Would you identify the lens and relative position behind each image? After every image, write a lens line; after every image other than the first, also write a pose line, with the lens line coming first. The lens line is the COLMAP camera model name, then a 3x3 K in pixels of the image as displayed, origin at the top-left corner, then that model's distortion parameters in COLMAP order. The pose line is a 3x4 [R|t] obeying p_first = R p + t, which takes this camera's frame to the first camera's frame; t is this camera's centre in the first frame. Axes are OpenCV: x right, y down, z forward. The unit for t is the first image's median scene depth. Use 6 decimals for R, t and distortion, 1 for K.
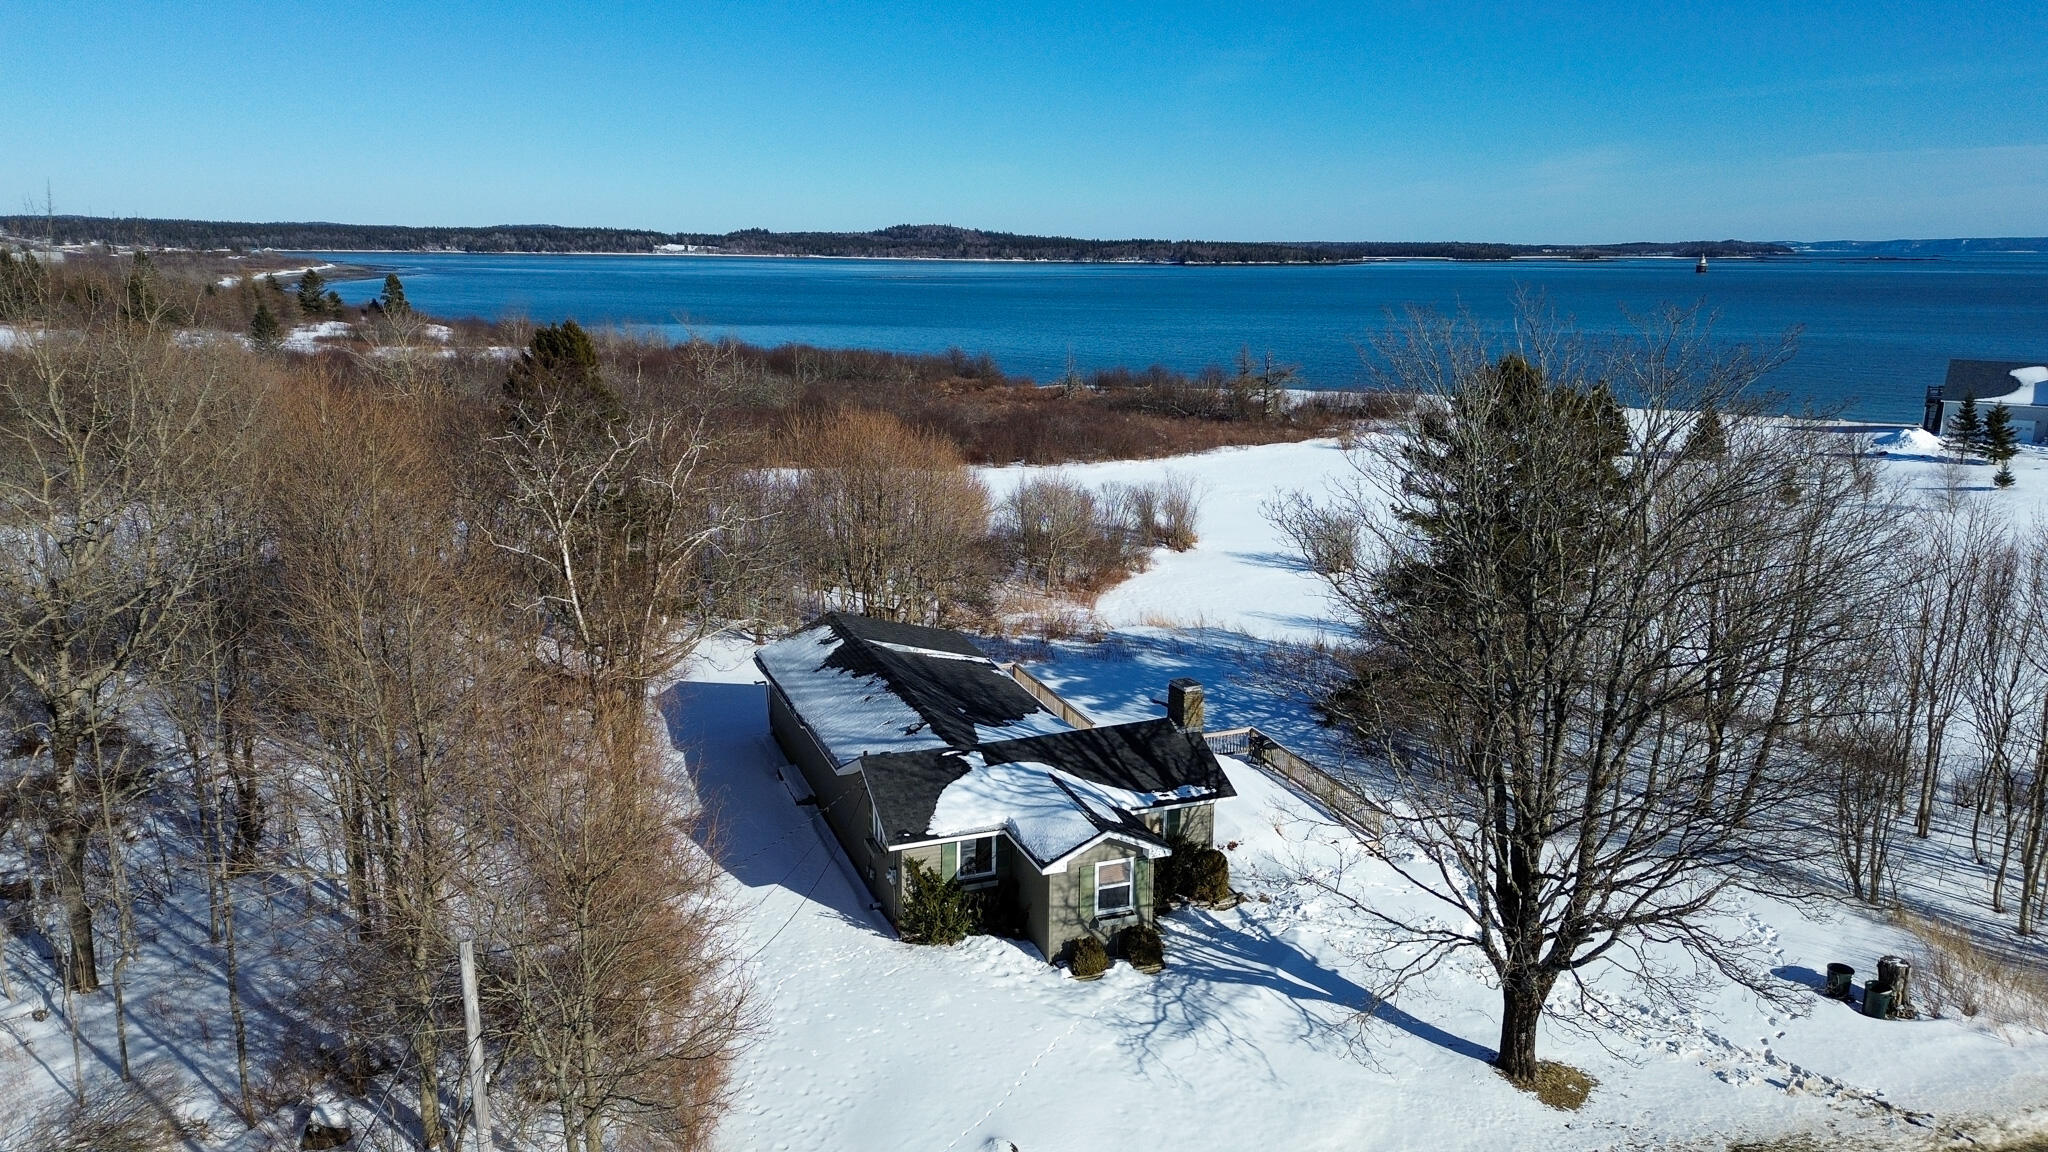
lens RADIAL K [[1434.0, 0, 1029.1], [0, 1434.0, 574.9], [0, 0, 1]] dist [0.101532, -0.129876]
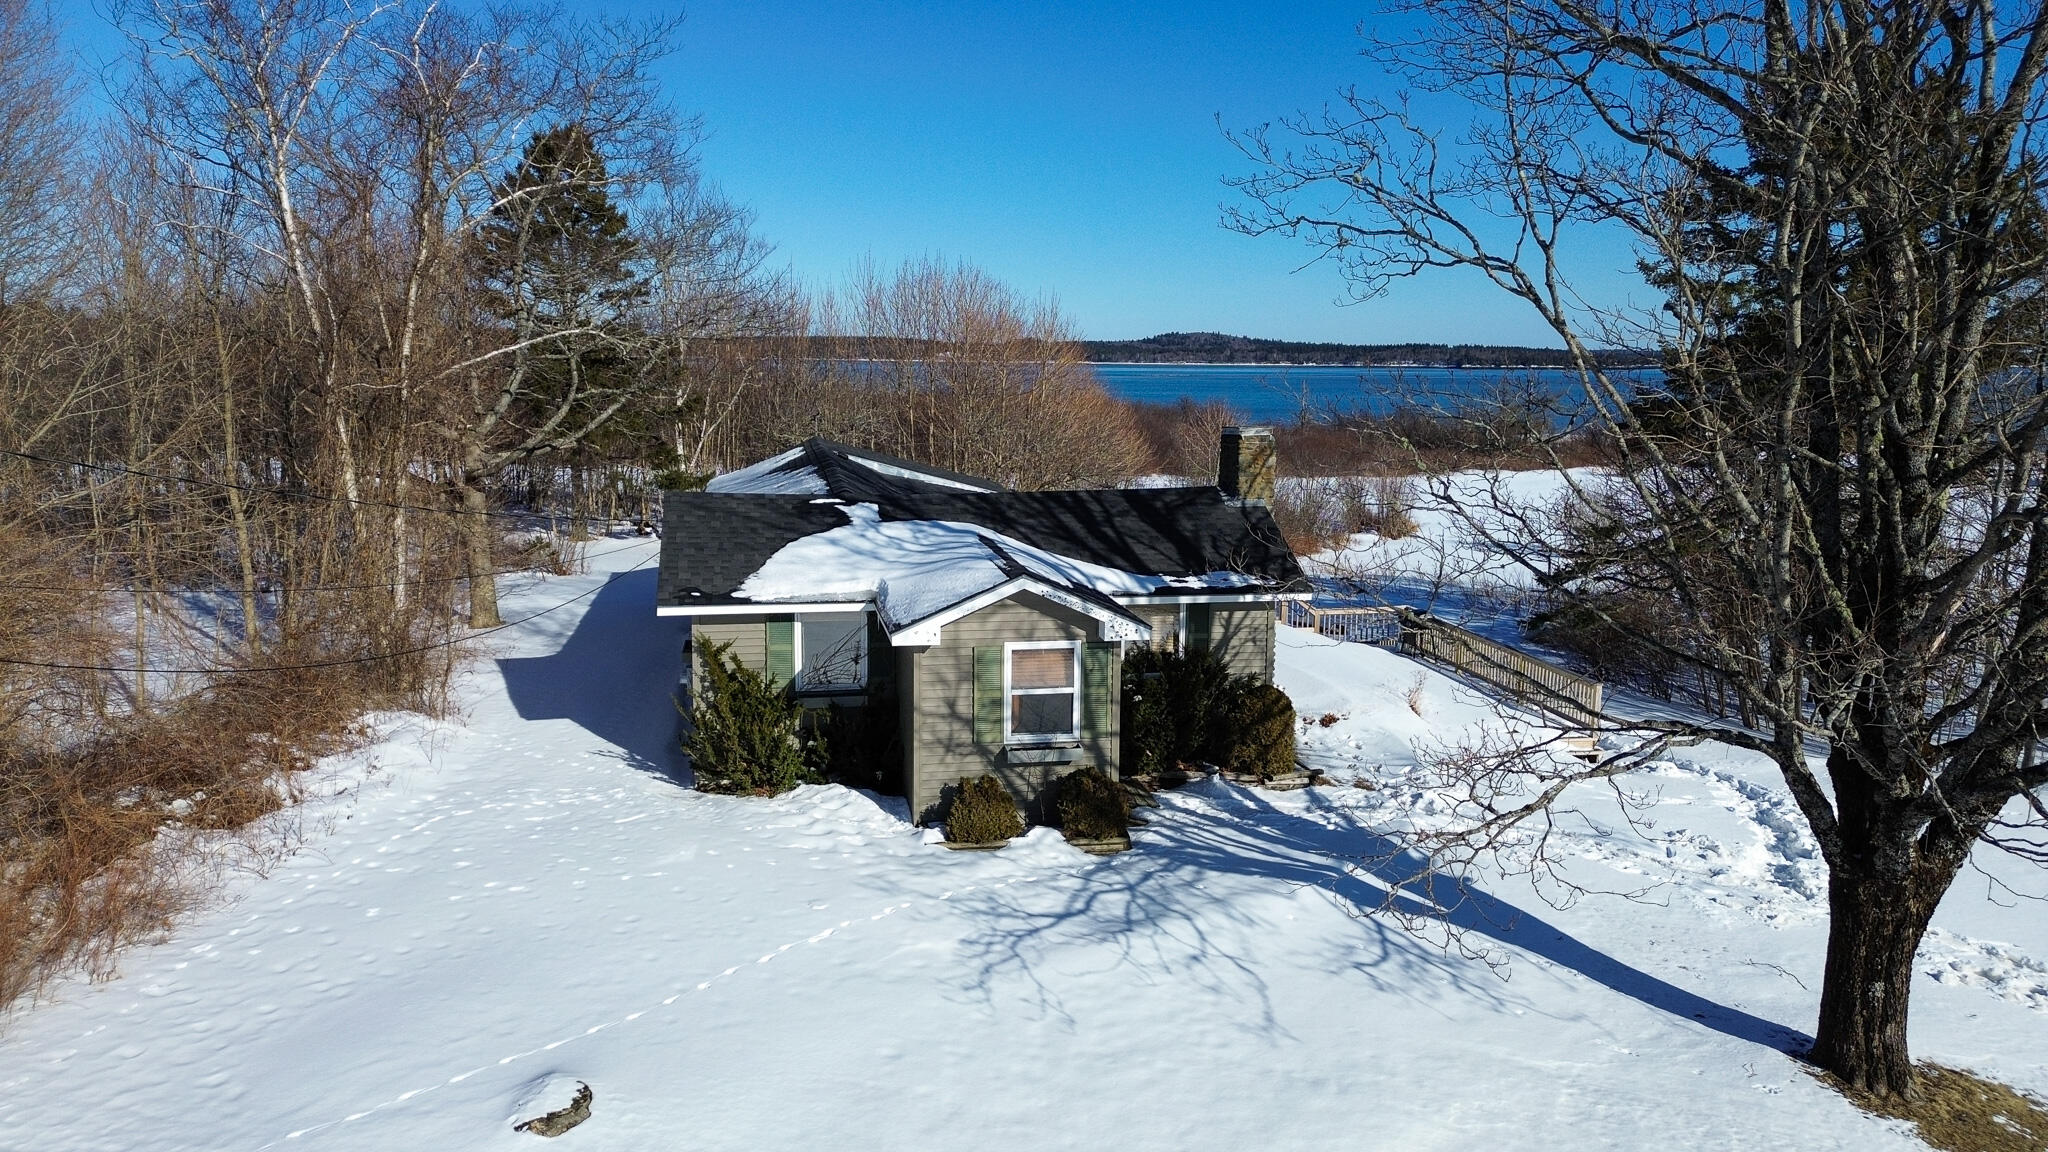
lens RADIAL K [[1431.5, 0, 1038.4], [0, 1431.5, 574.7], [0, 0, 1]] dist [0.094470, -0.086333]
pose [[0.984046, 0.030986, -0.175196, 0.140109], [-0.043829, 0.996589, -0.069920, 0.196218], [0.172432, 0.076483, 0.982048, 0.437613]]
